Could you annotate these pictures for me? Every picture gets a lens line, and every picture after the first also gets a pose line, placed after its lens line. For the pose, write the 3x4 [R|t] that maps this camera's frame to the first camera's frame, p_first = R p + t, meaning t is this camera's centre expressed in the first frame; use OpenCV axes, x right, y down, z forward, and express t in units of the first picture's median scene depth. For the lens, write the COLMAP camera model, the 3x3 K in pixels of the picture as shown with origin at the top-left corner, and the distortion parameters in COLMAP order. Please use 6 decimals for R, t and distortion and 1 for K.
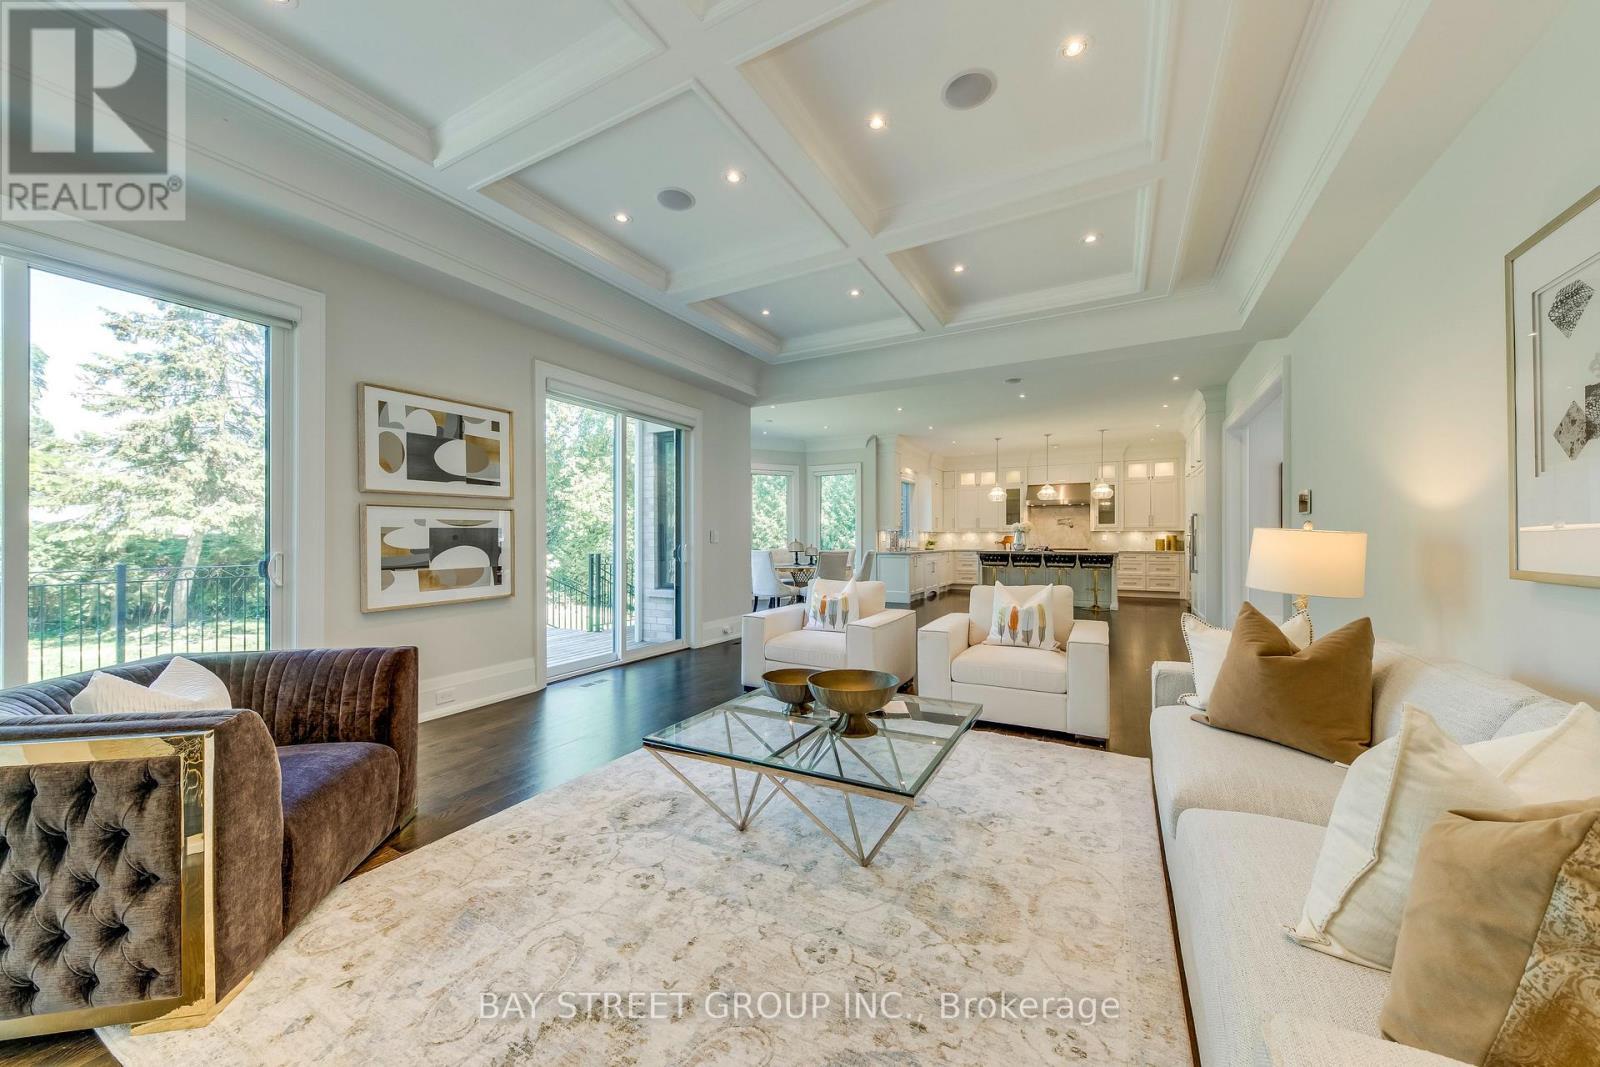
lens RADIAL K [[579.7, 0, 786.2], [0, 579.7, 538.5], [0, 0, 1]] dist [0.011415, -0.003086]
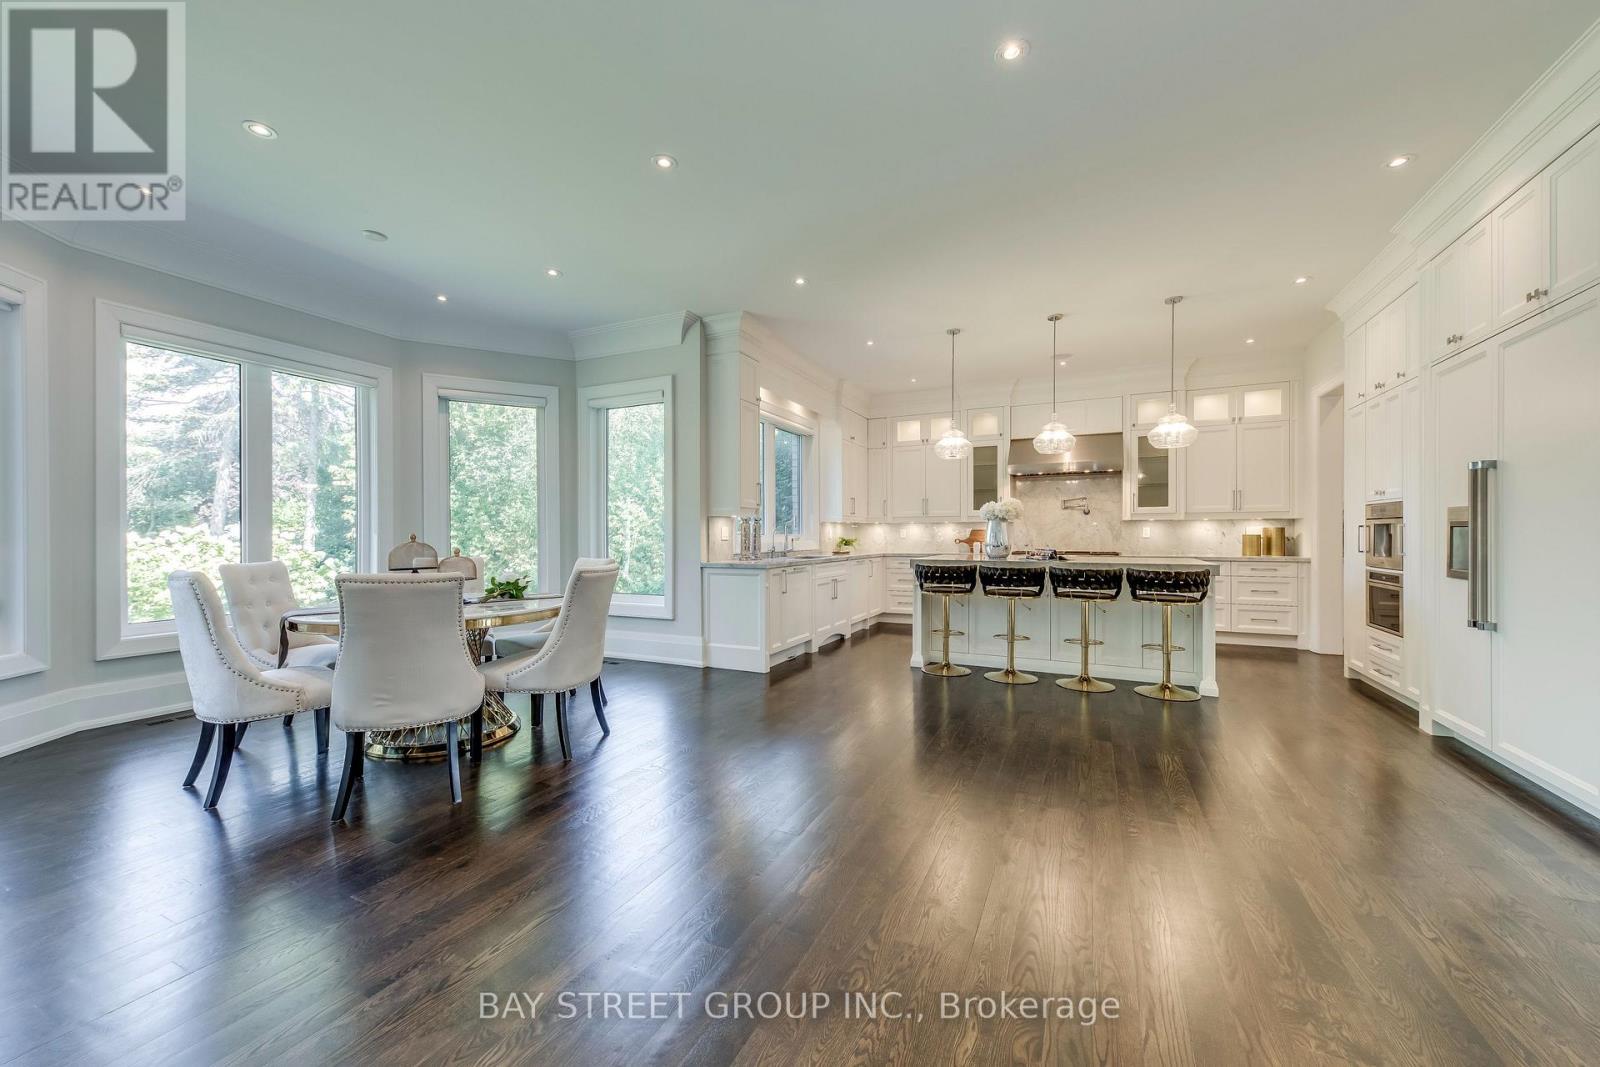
lens RADIAL K [[612.8, 0, 790.8], [0, 612.8, 536.8], [0, 0, 1]] dist [0.010794, -0.000787]
pose [[0.998032, -0.002046, 0.062668, 0.176096], [0.001906, 0.999996, 0.002289, 0.001044], [-0.062672, -0.002165, 0.998032, 0.445213]]
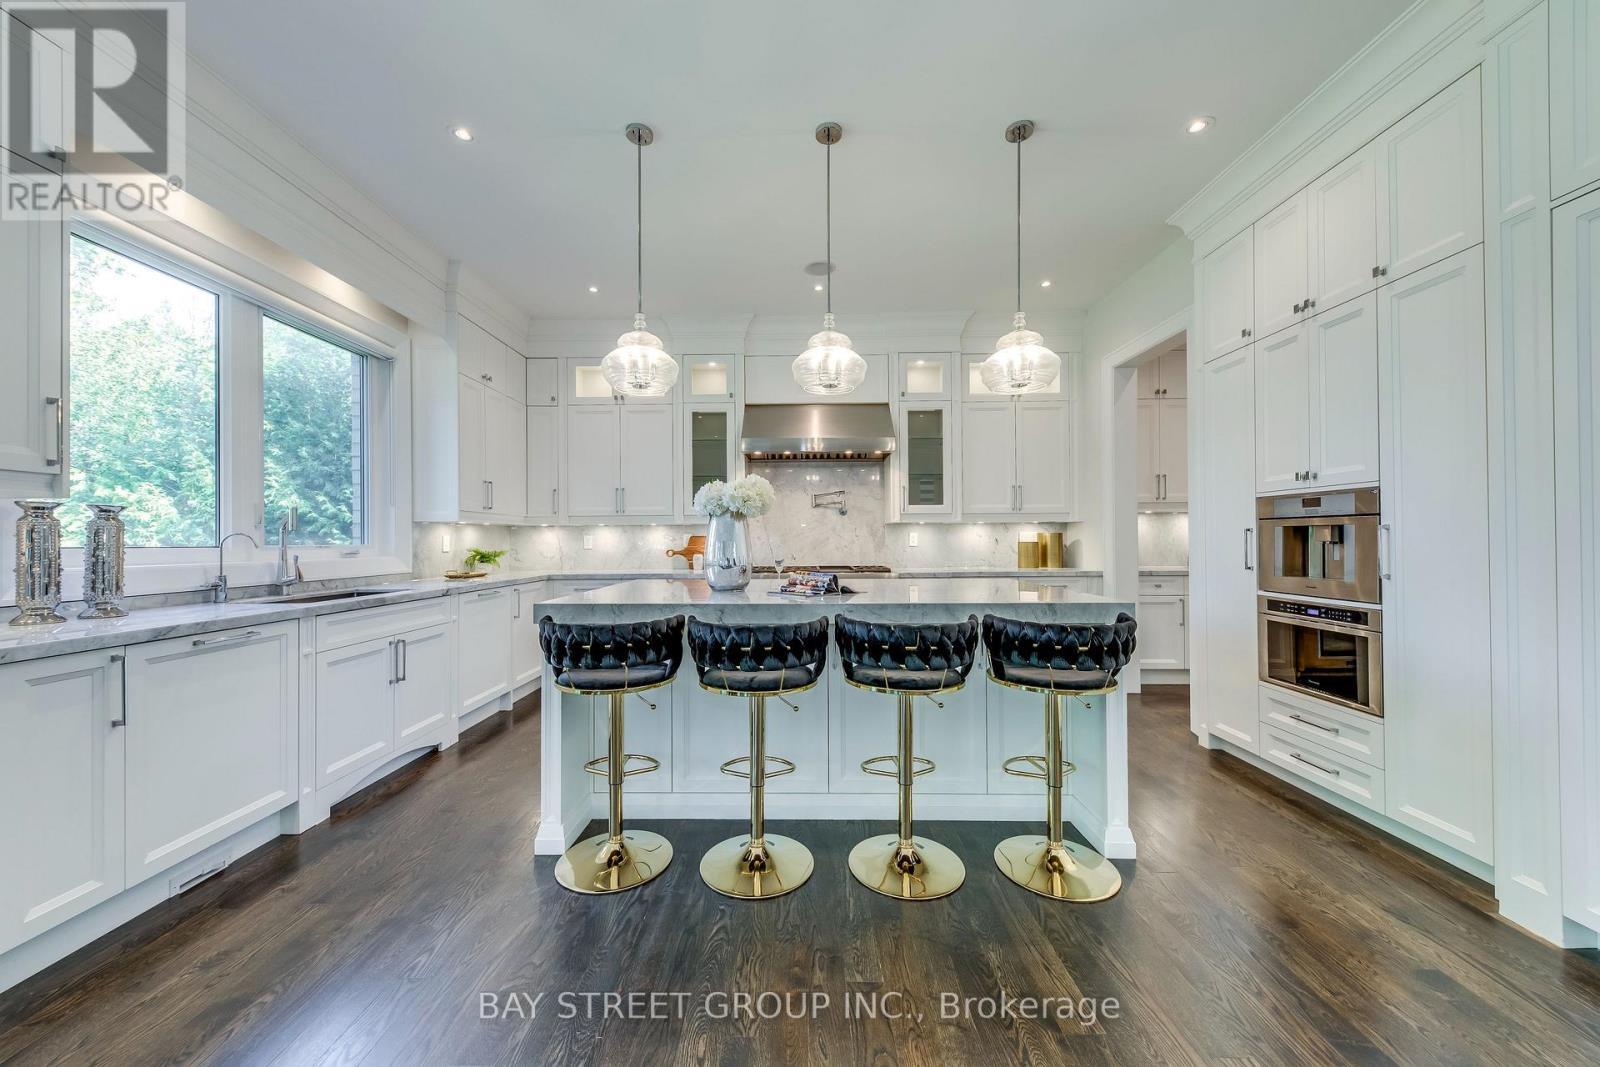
lens RADIAL K [[579.7, 0, 795.6], [0, 579.7, 536.4], [0, 0, 1]] dist [0.011415, -0.003086]
pose [[0.874482, -0.002266, 0.485053, 0.274960], [0.006641, 0.999951, -0.007301, -0.000829], [-0.485013, 0.009605, 0.874454, 0.688316]]
